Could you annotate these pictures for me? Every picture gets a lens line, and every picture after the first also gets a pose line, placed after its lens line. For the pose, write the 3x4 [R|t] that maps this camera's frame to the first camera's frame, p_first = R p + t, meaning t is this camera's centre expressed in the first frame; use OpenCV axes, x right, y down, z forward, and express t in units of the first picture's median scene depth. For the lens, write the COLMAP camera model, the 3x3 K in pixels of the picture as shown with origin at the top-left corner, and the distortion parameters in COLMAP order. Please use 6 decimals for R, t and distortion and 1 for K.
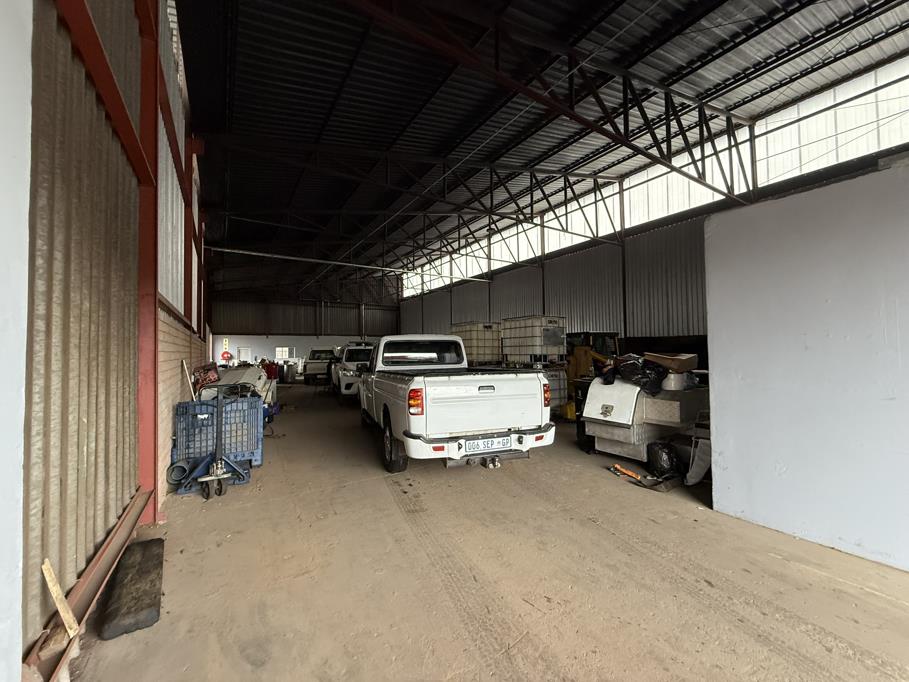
lens RADIAL K [[362.4, 0, 452.8], [0, 362.4, 342.4], [0, 0, 1]] dist [-0.002535, 0.000781]
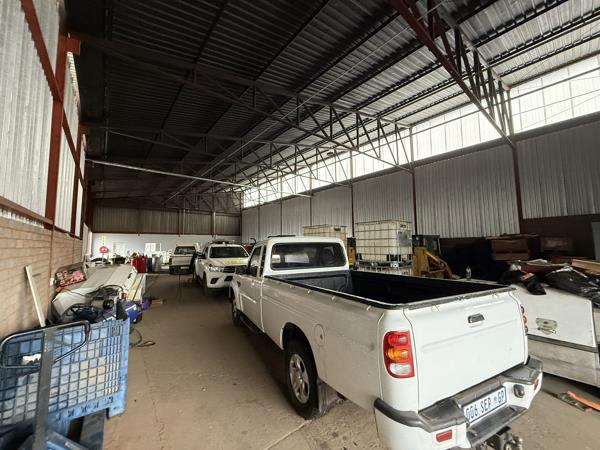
lens RADIAL K [[239.2, 0, 299.3], [0, 239.2, 226.1], [0, 0, 1]] dist [-0.002535, 0.000781]
pose [[0.993047, 0.013313, 0.116962, -0.096447], [-0.006795, 0.998410, -0.055949, -0.007453], [-0.117521, 0.054765, 0.991559, 0.186501]]
